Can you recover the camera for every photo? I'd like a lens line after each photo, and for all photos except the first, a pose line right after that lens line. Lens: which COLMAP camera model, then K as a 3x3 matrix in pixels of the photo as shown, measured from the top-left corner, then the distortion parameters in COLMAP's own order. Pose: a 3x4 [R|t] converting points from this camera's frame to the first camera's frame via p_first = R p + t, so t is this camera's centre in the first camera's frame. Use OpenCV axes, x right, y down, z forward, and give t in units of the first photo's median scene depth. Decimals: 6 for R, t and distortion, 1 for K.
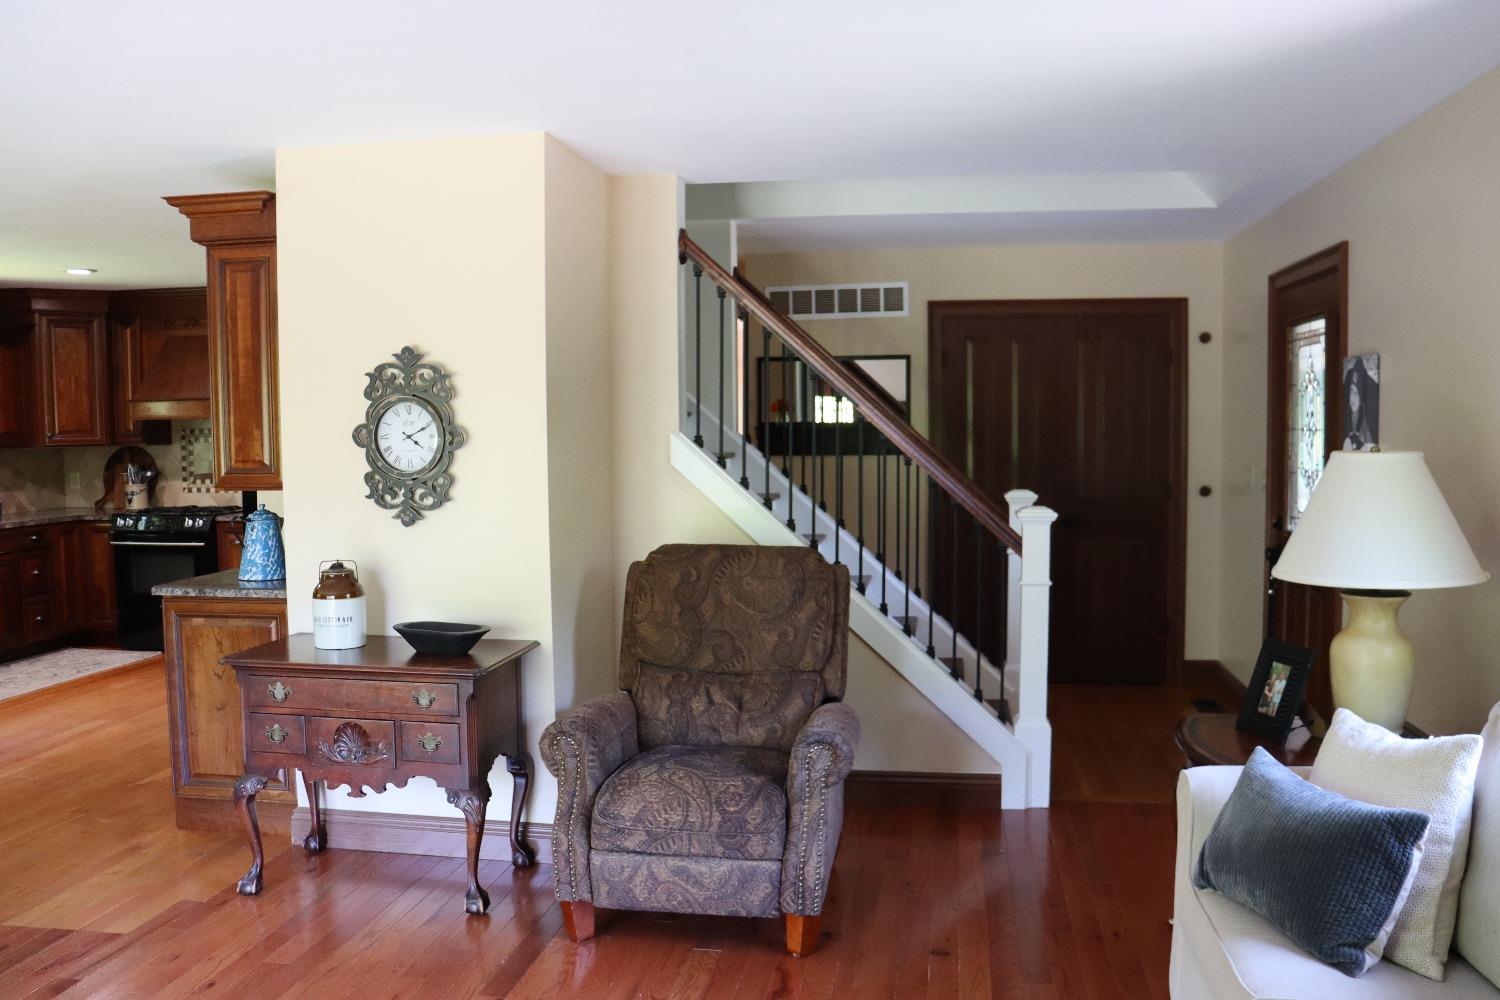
lens RADIAL K [[1227.6, 0, 750.0], [0, 1227.6, 500.0], [0, 0, 1]] dist [-0.153138, 0.124779]
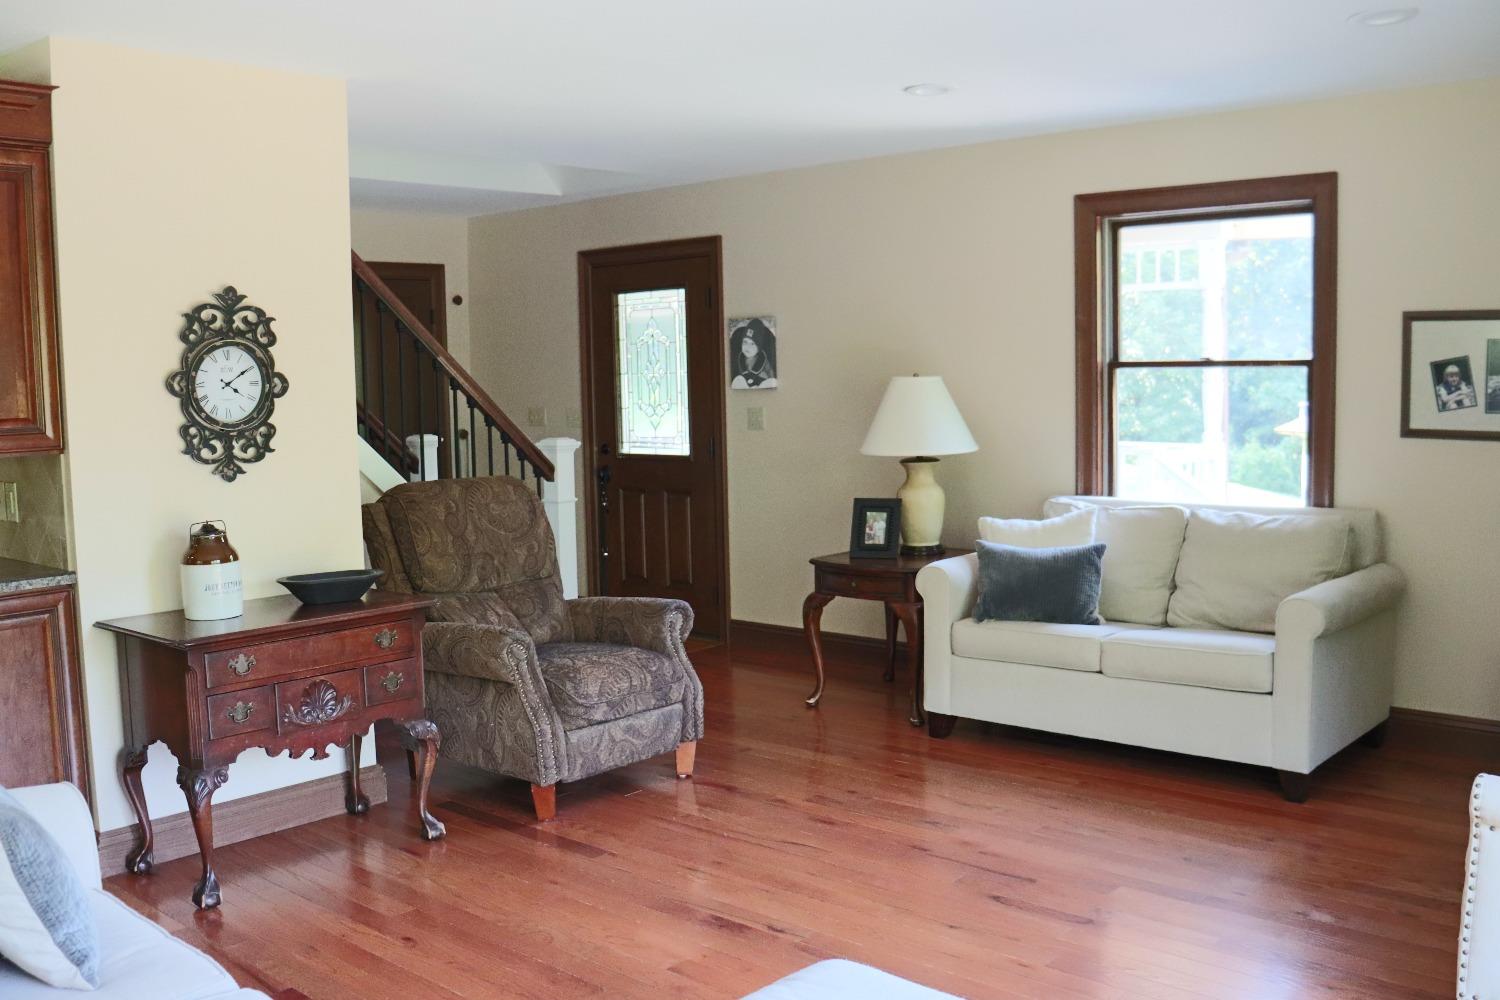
lens RADIAL K [[1375.0, 0, 750.0], [0, 1375.0, 500.0], [0, 0, 1]] dist [-0.183864, 0.166001]
pose [[0.530332, -0.083407, 0.843678, -0.940316], [0.072234, 0.995976, 0.053058, 0.010047], [-0.844708, 0.032804, 0.534222, 0.125210]]
